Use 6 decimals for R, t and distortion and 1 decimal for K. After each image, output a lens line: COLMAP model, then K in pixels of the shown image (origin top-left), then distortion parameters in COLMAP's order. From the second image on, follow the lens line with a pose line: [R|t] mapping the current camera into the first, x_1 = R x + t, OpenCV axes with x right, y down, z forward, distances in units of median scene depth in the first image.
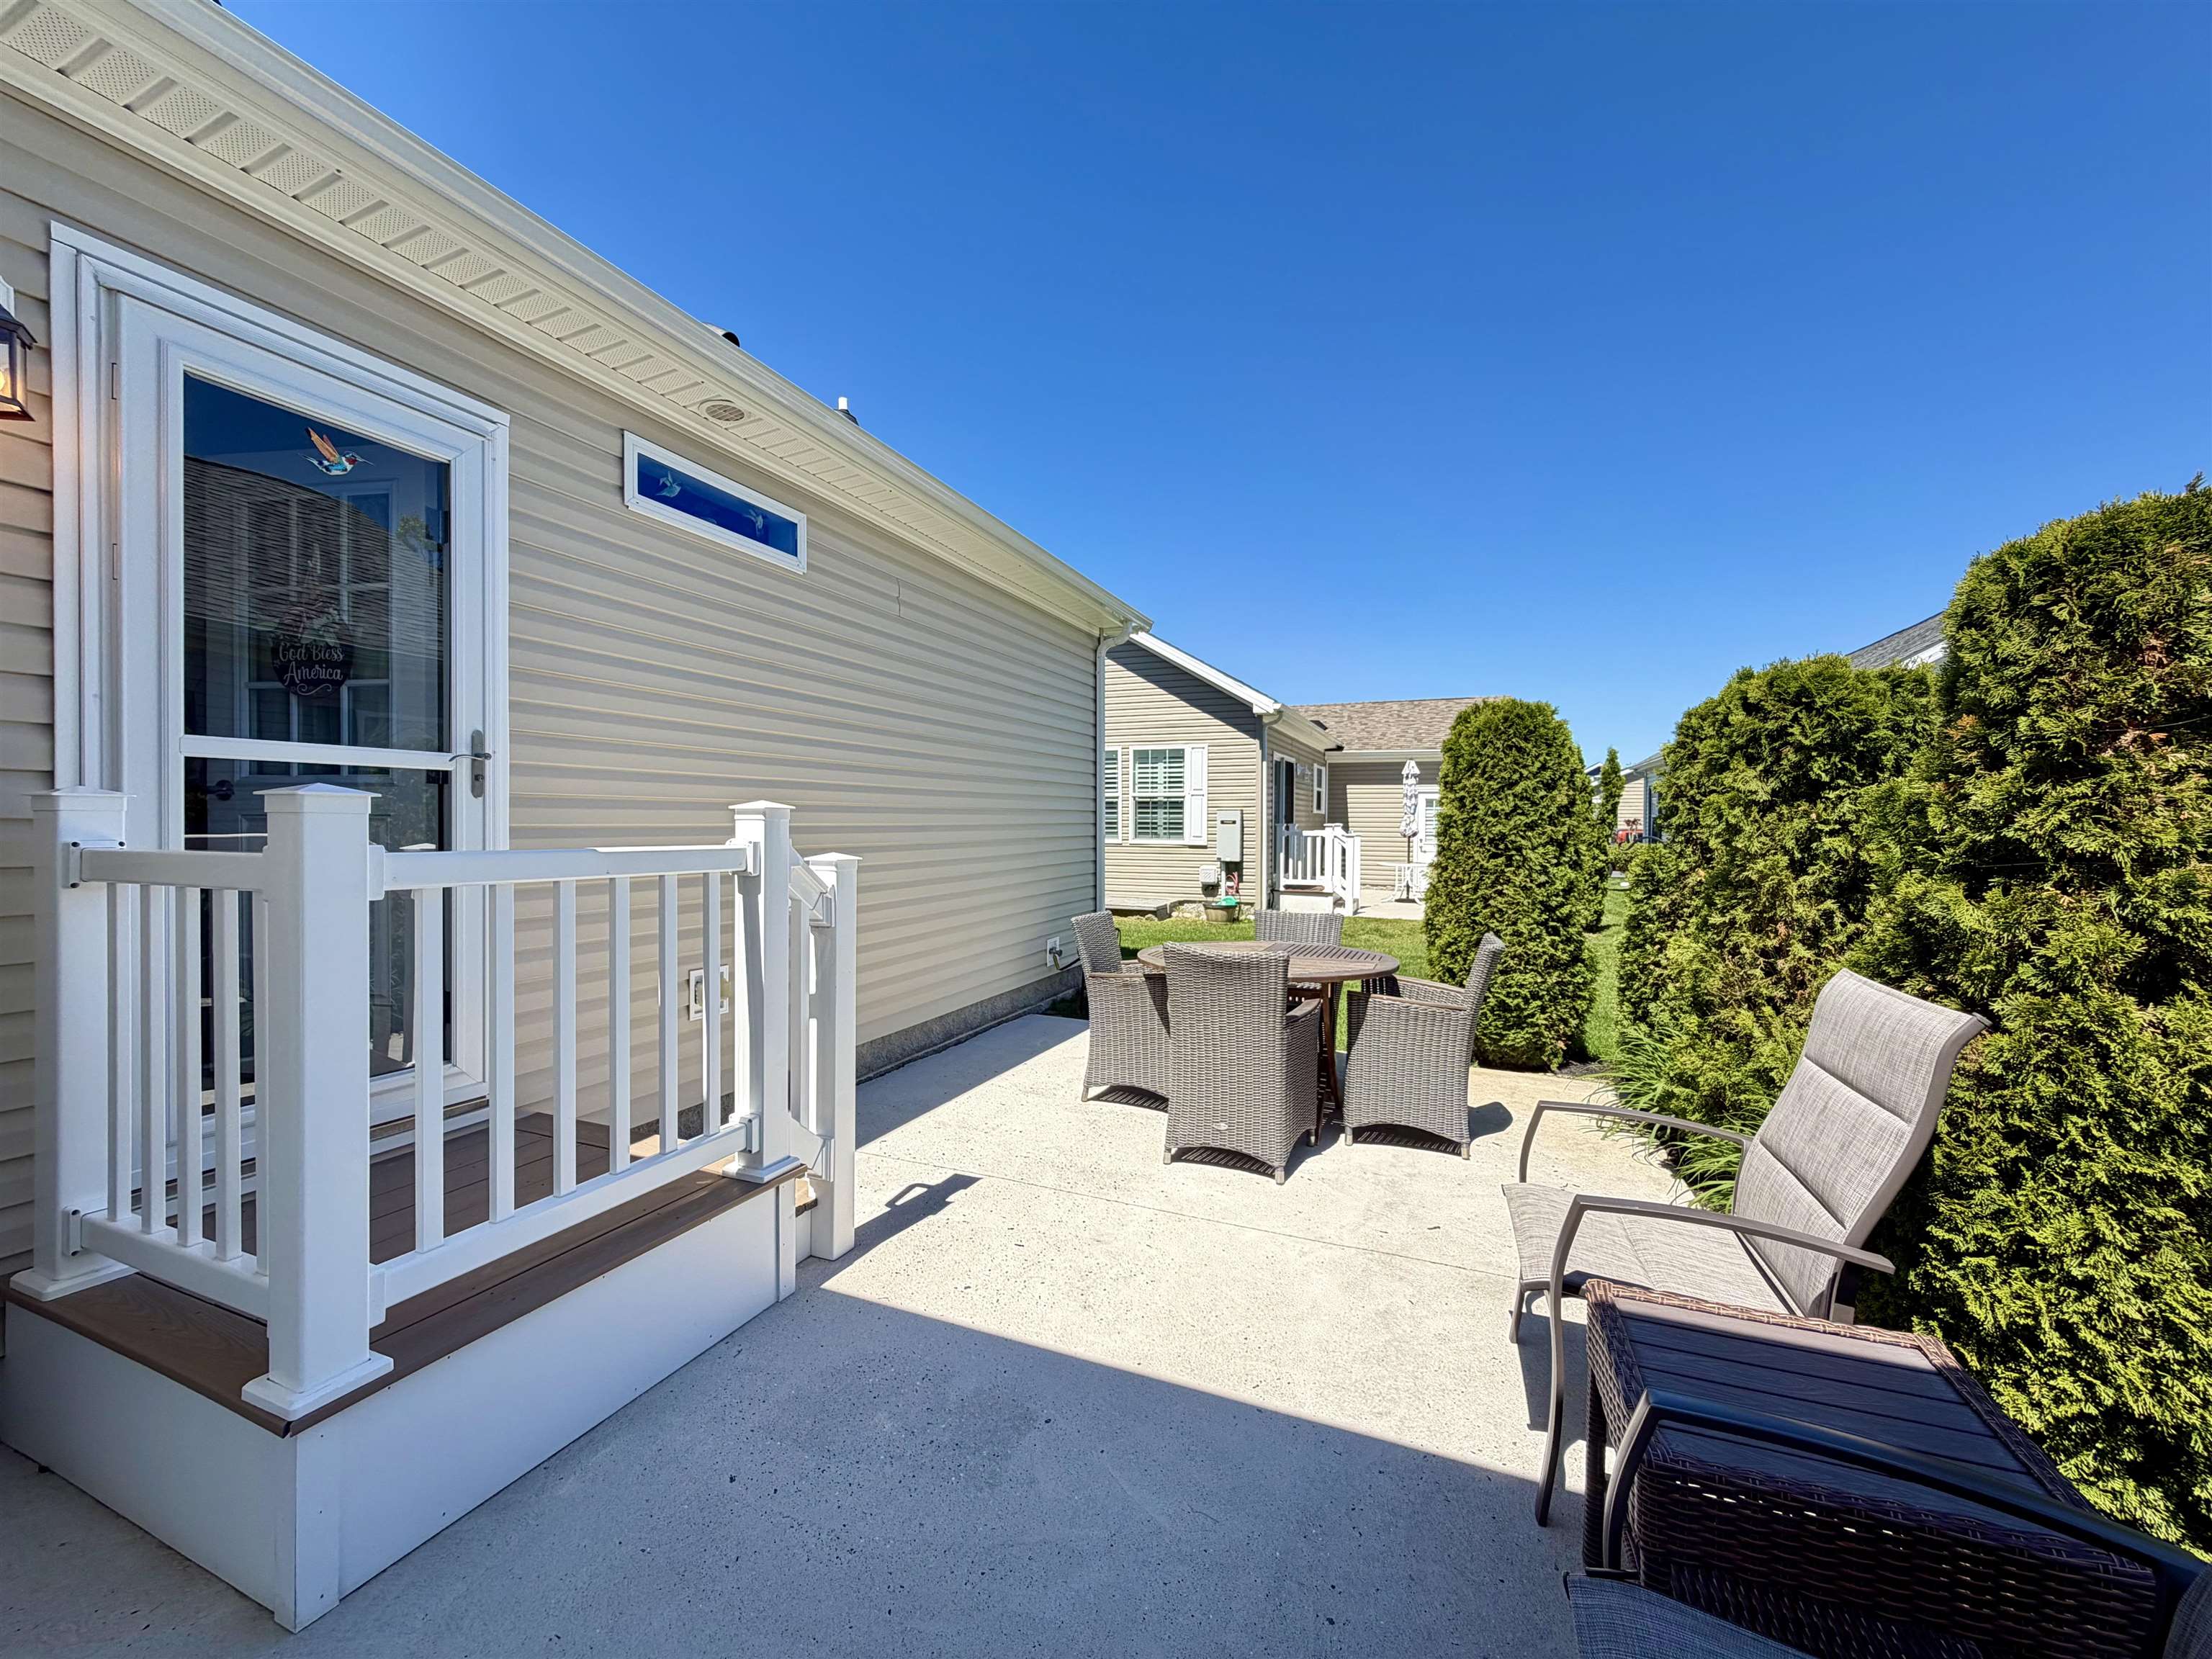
lens RADIAL K [[889.3, 0, 1096.8], [0, 889.3, 833.0], [0, 0, 1]] dist [-0.000662, -0.000520]
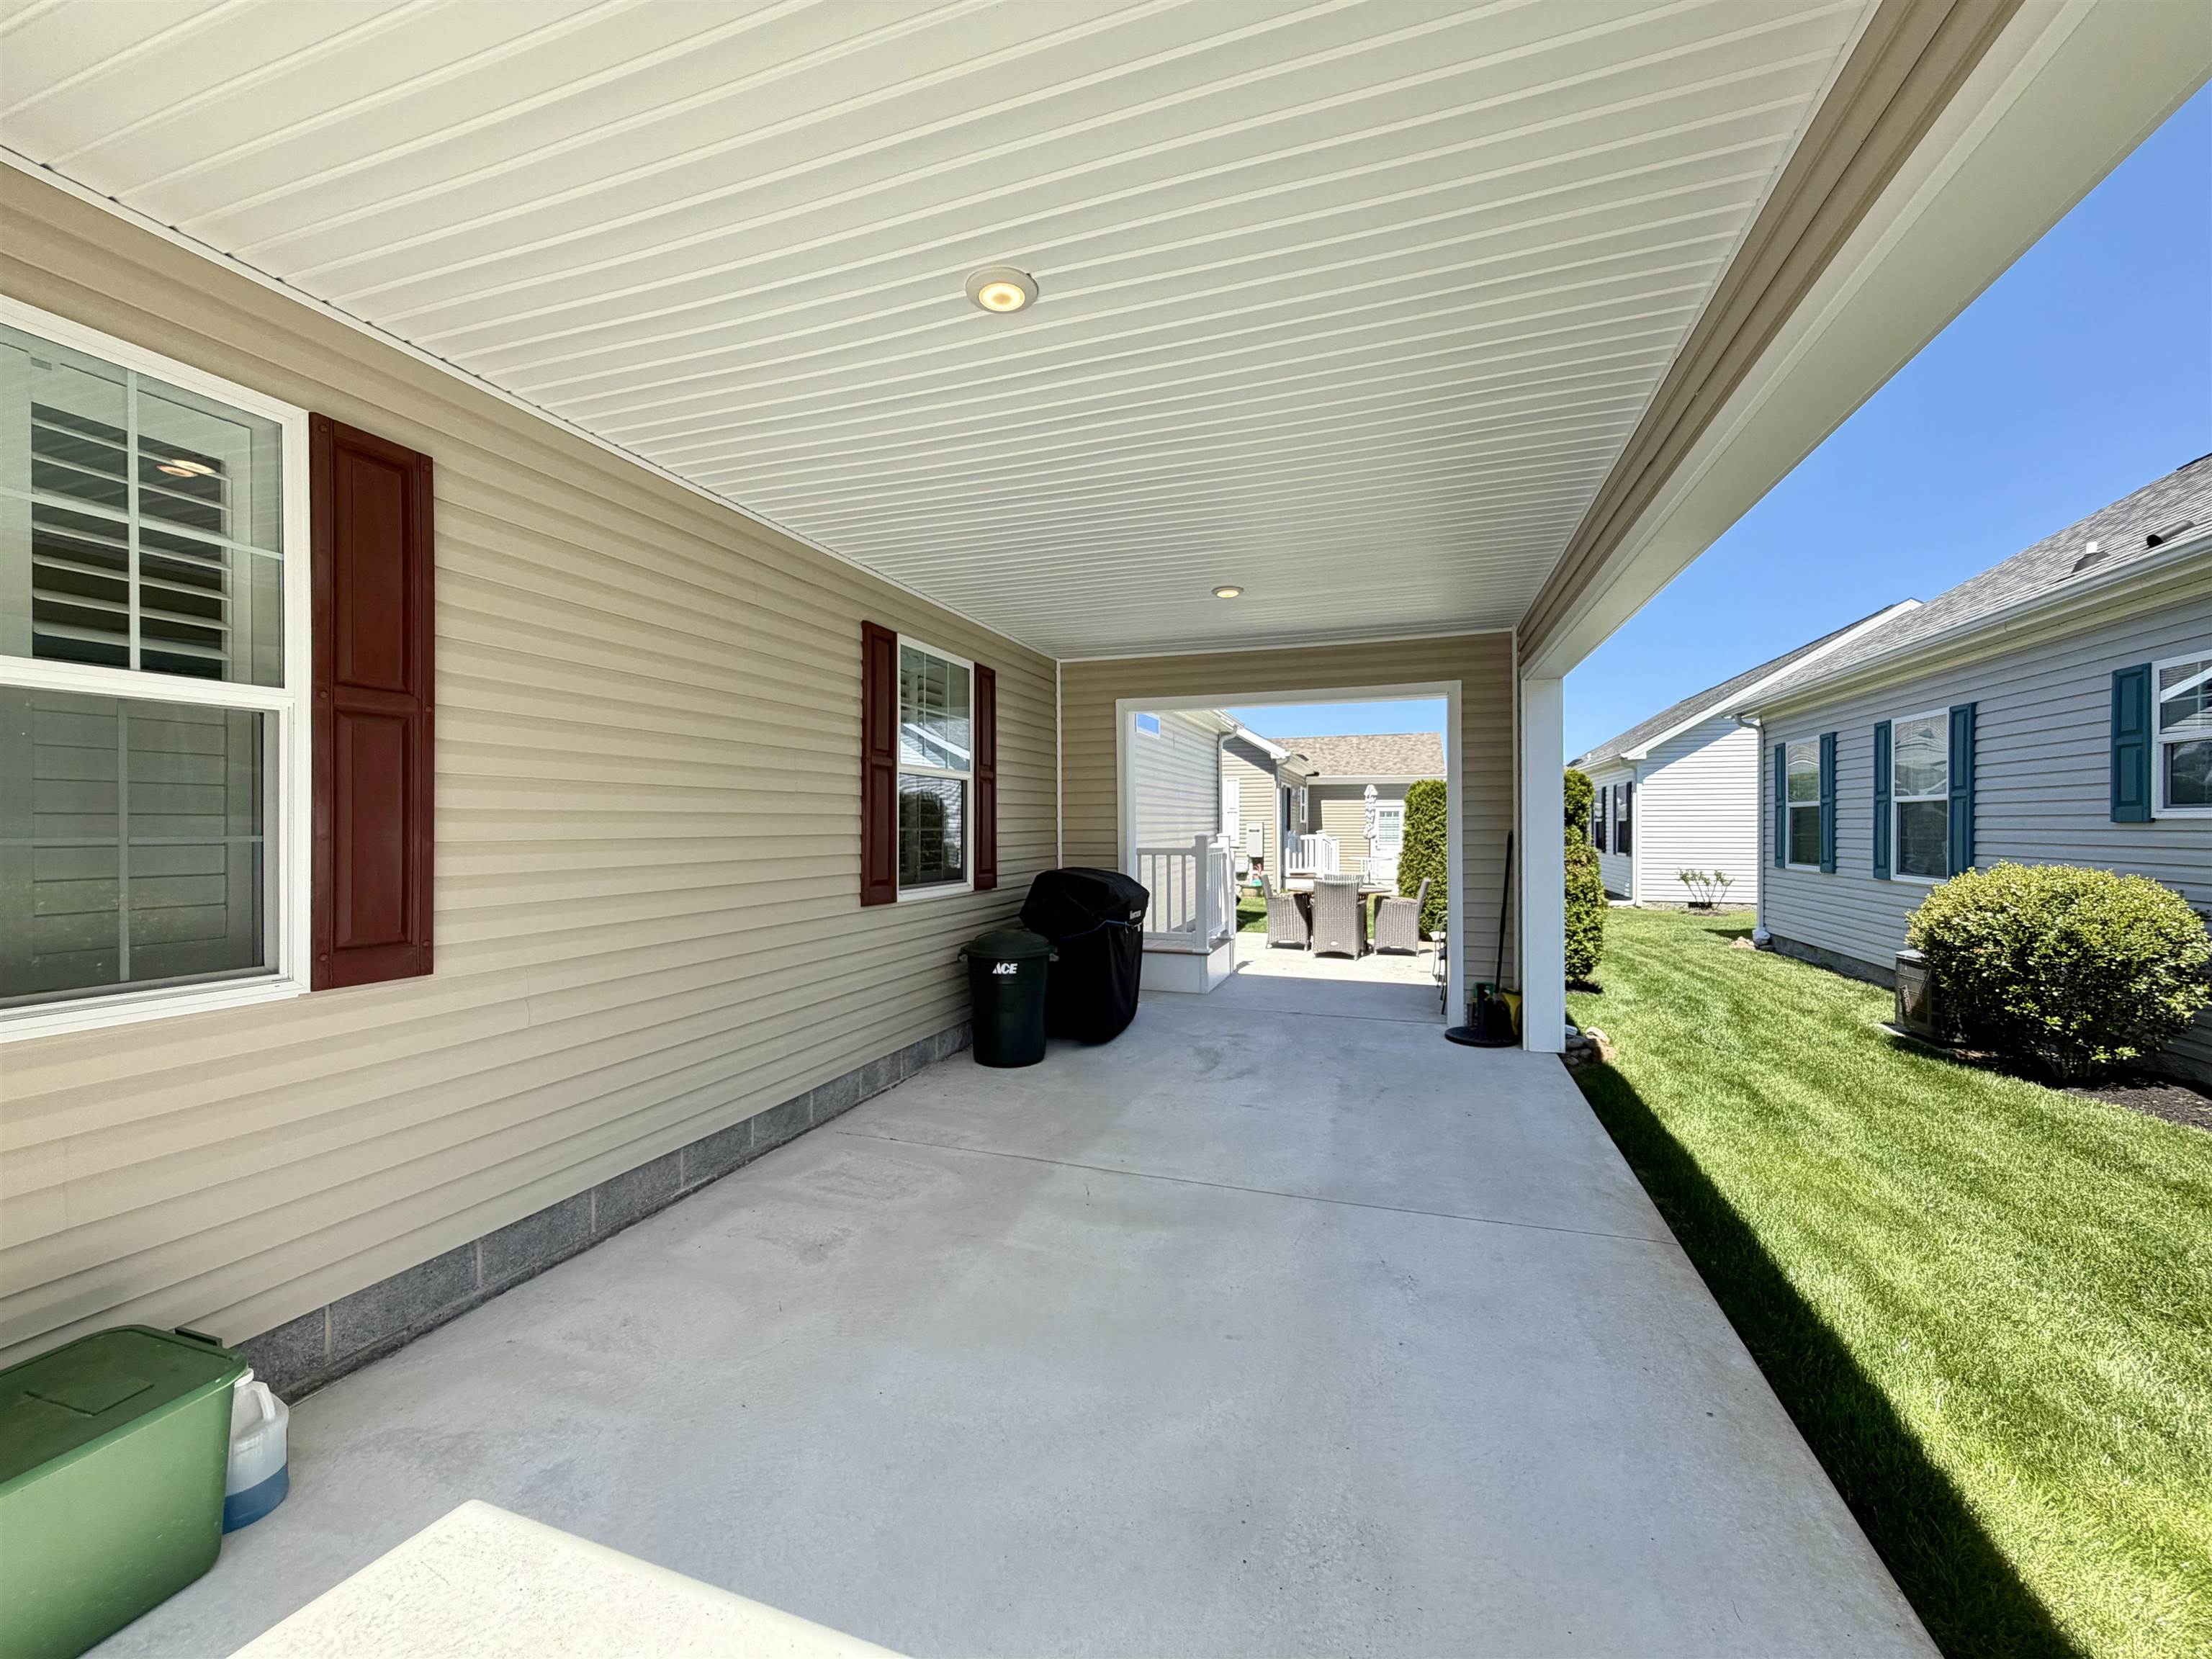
lens RADIAL K [[889.3, 0, 1096.8], [0, 889.3, 833.0], [0, 0, 1]] dist [-0.000662, -0.000520]
pose [[0.998027, -0.010586, 0.061893, -0.206880], [0.010848, 0.999934, -0.003905, -0.005154], [-0.061848, 0.004568, 0.998075, -0.469158]]
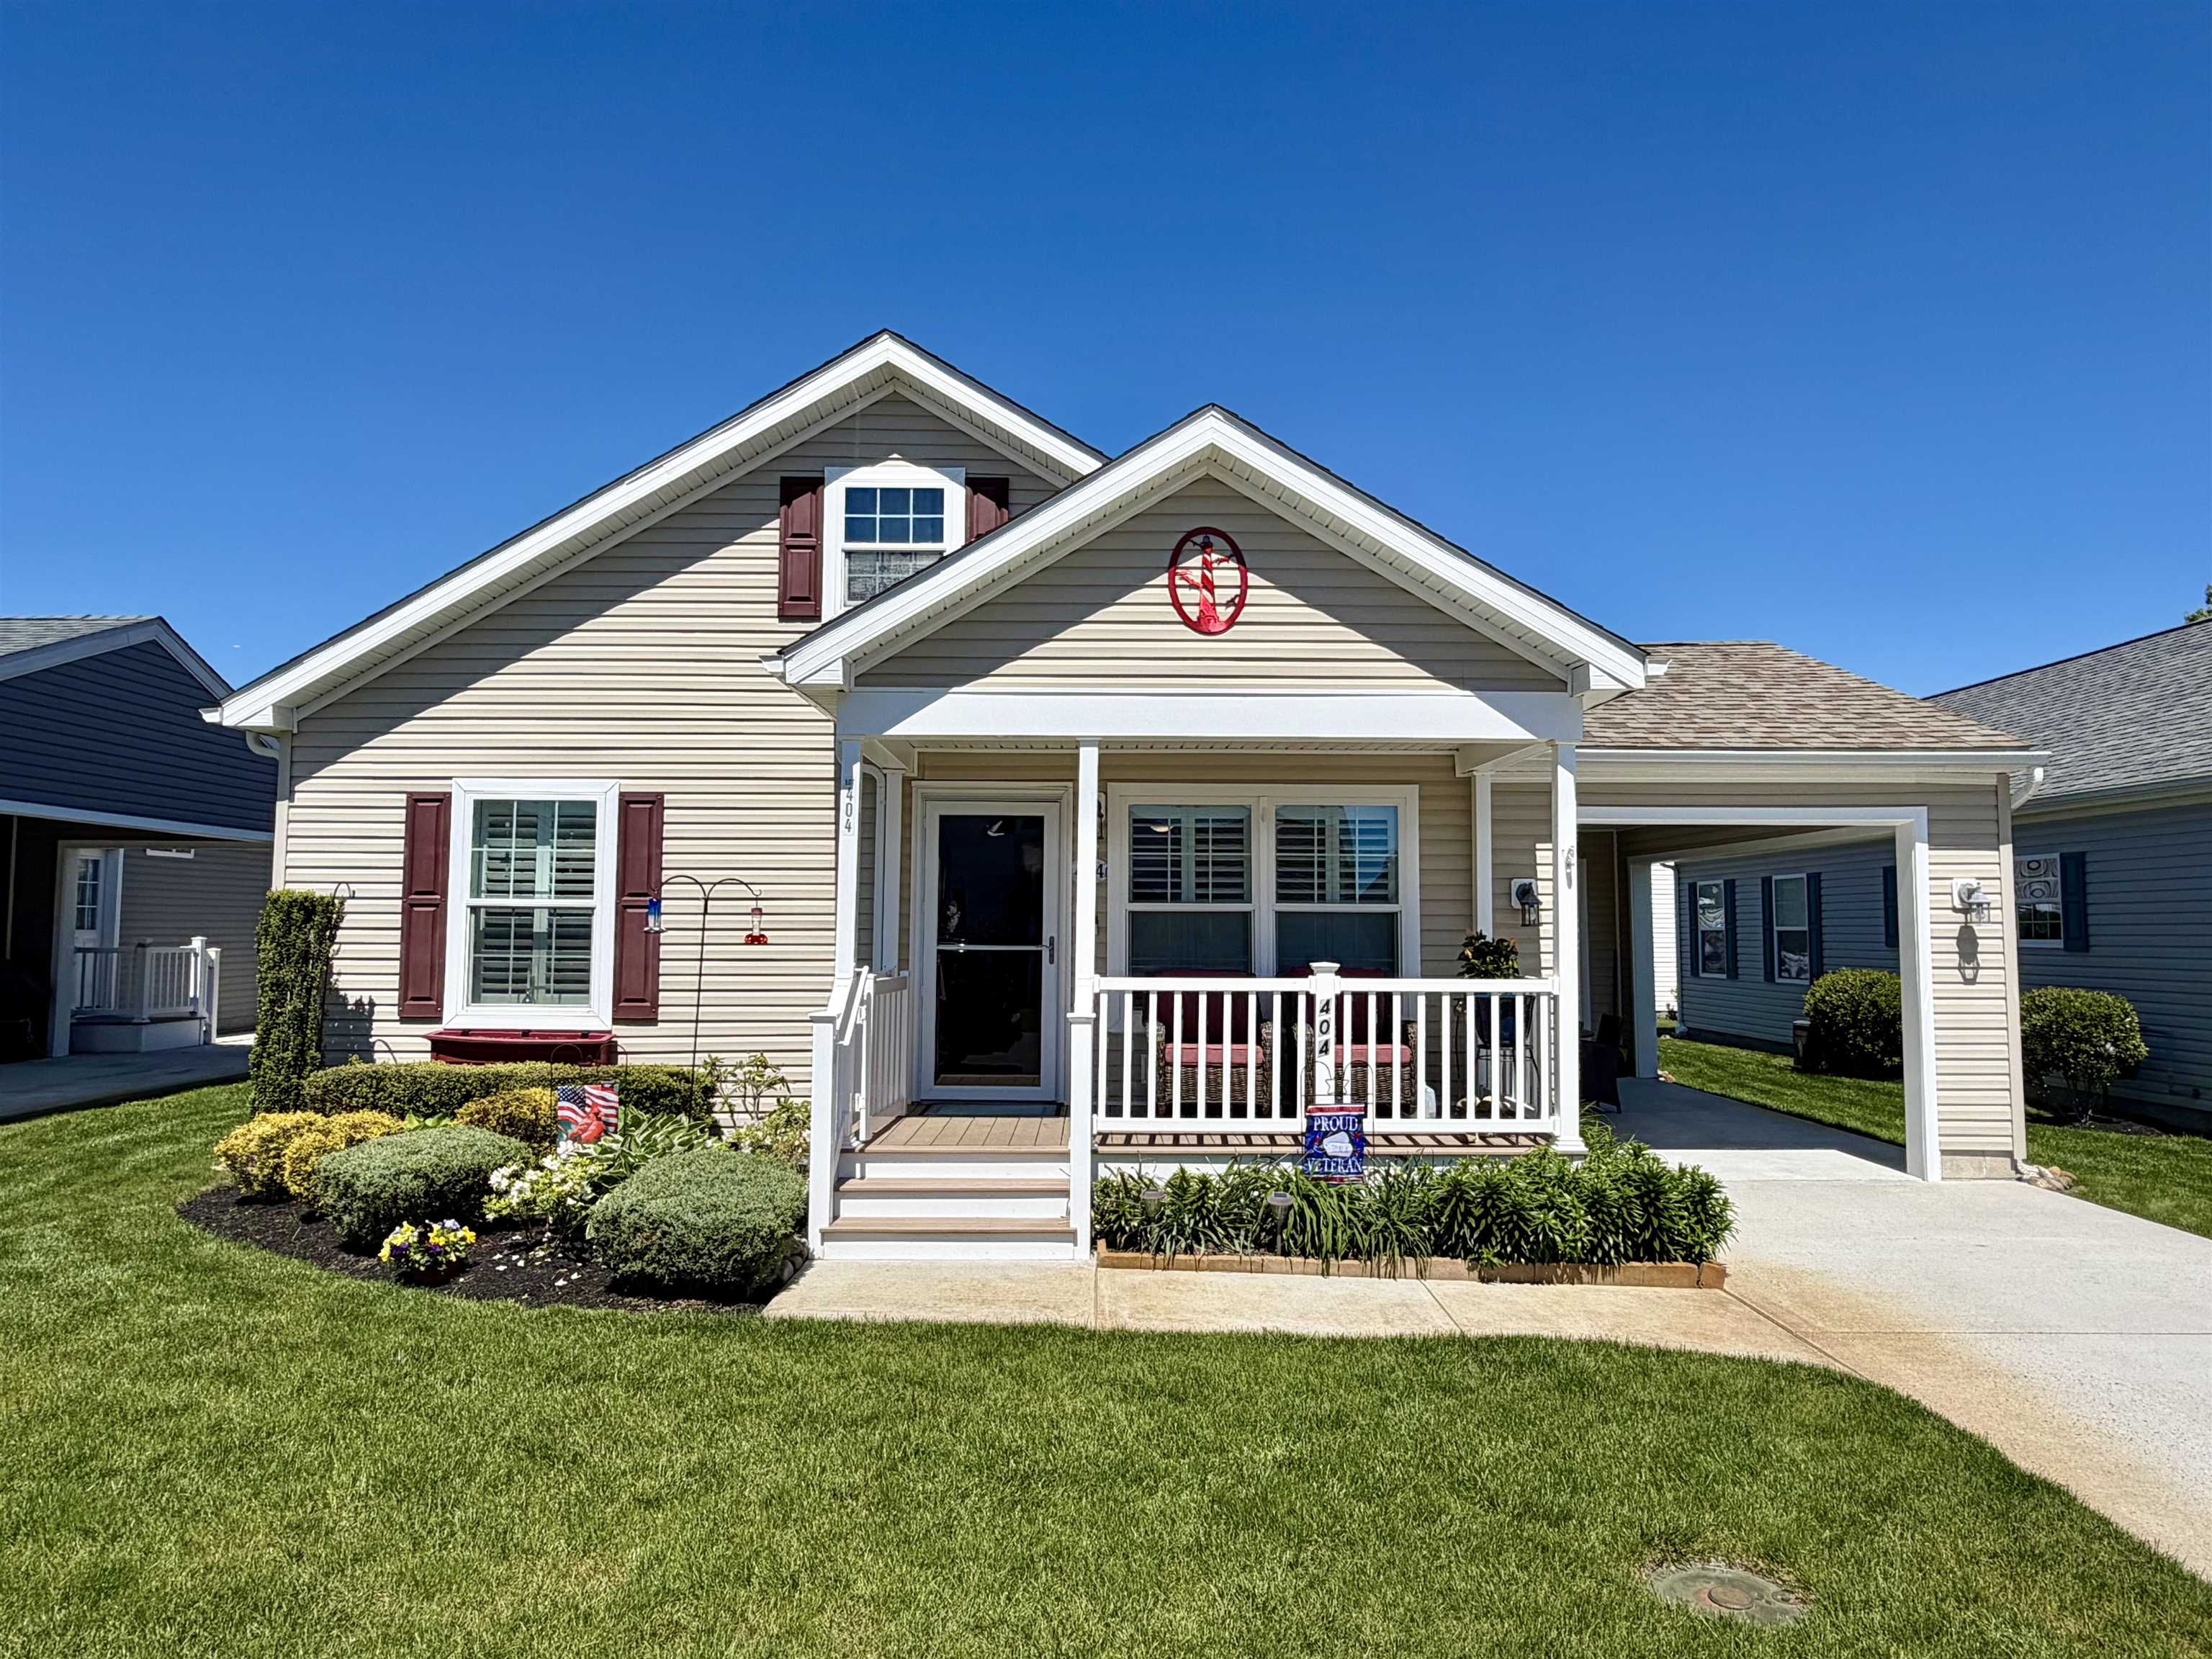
lens RADIAL K [[1381.8, 0, 1106.0], [0, 1381.8, 829.5], [0, 0, 1]] dist [-0.002790, 0.002533]
pose [[0.917465, 0.024792, 0.397042, -0.856580], [0.008078, 0.996689, -0.080901, -0.016783], [-0.397734, 0.077431, 0.914228, -0.956489]]
